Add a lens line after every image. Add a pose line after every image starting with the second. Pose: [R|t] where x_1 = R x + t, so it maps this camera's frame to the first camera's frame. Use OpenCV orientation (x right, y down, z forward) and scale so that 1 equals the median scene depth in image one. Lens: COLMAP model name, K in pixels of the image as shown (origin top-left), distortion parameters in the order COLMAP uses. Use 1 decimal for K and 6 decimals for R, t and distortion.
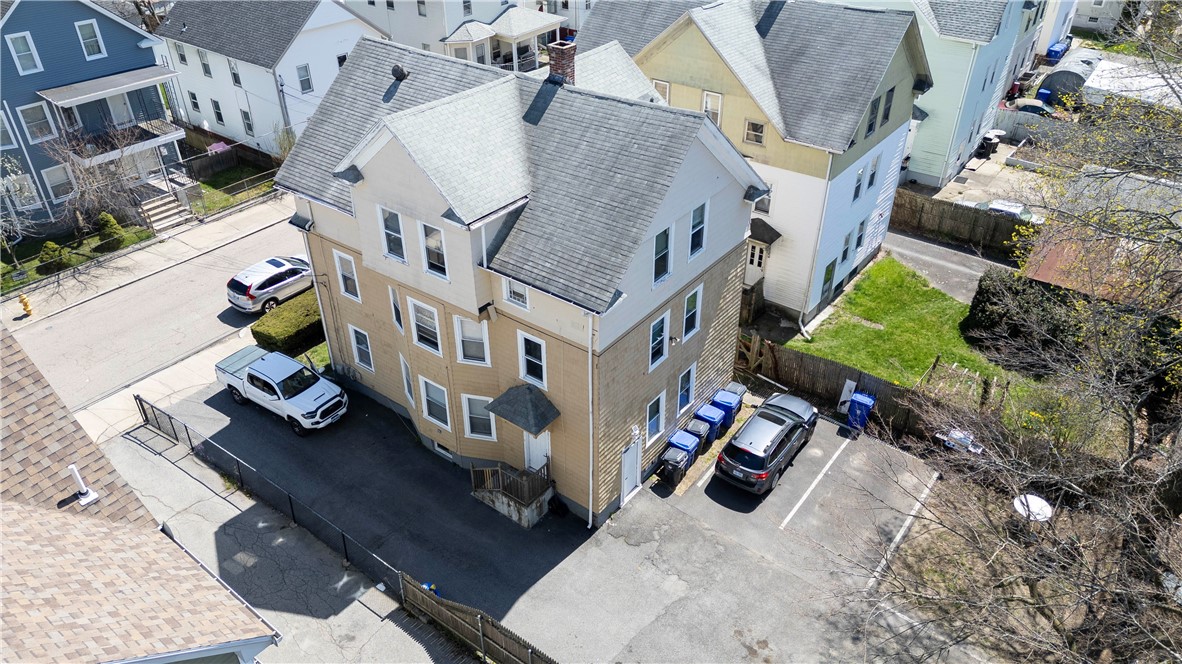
lens RADIAL K [[827.5, 0, 584.9], [0, 827.5, 328.9], [0, 0, 1]] dist [0.087395, -0.086544]
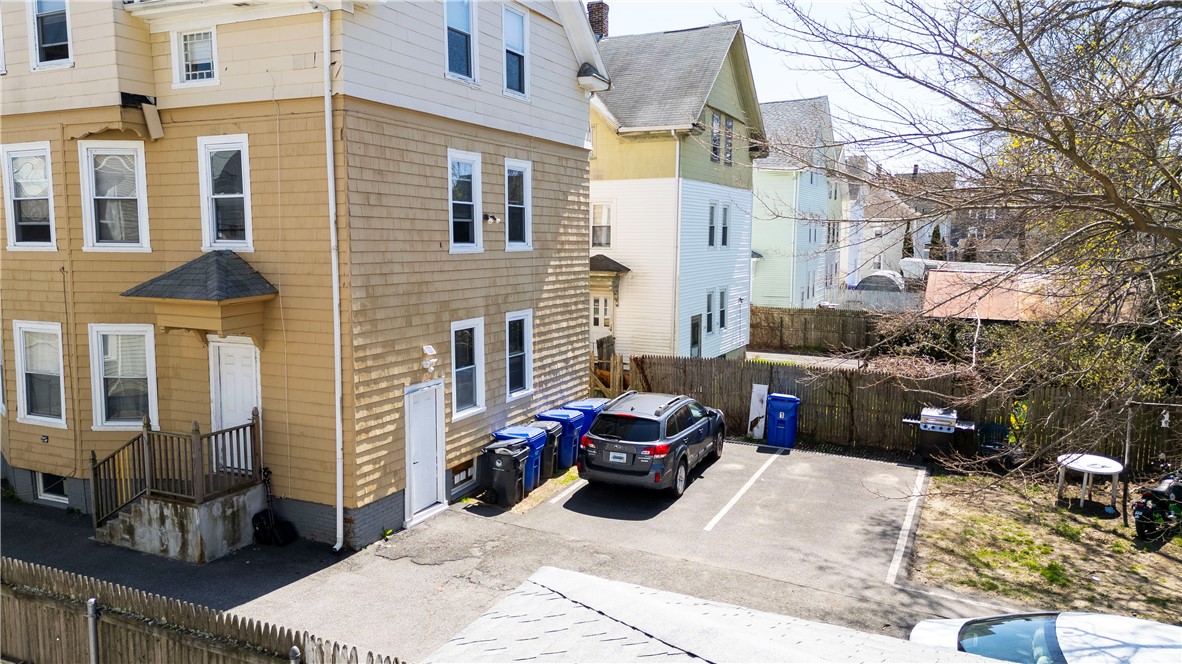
lens RADIAL K [[827.5, 0, 584.9], [0, 827.5, 328.9], [0, 0, 1]] dist [0.087395, -0.086544]
pose [[0.977500, -0.013207, 0.210519, 0.044928], [0.107453, 0.890010, -0.443098, 0.352082], [-0.181512, 0.455749, 0.871405, 0.481547]]
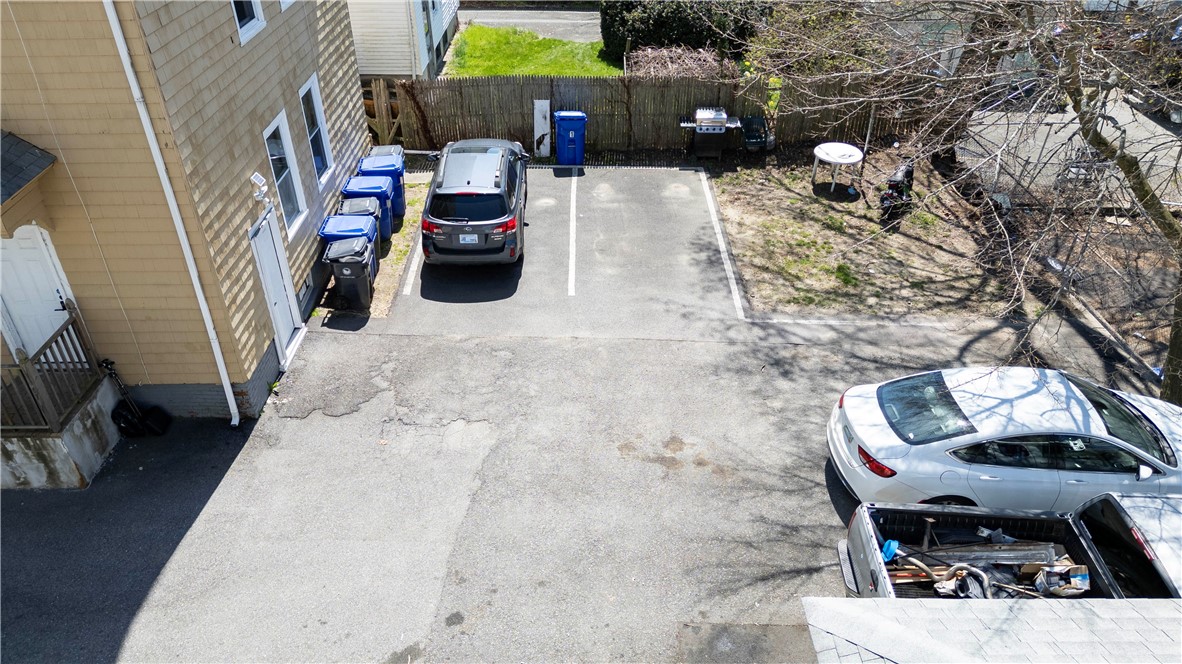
lens RADIAL K [[827.5, 0, 584.9], [0, 827.5, 328.9], [0, 0, 1]] dist [0.087395, -0.086544]
pose [[0.790209, -0.336426, 0.512238, -0.059515], [0.338785, 0.936323, 0.092327, 0.210109], [-0.510681, 0.100581, 0.853867, 0.505505]]
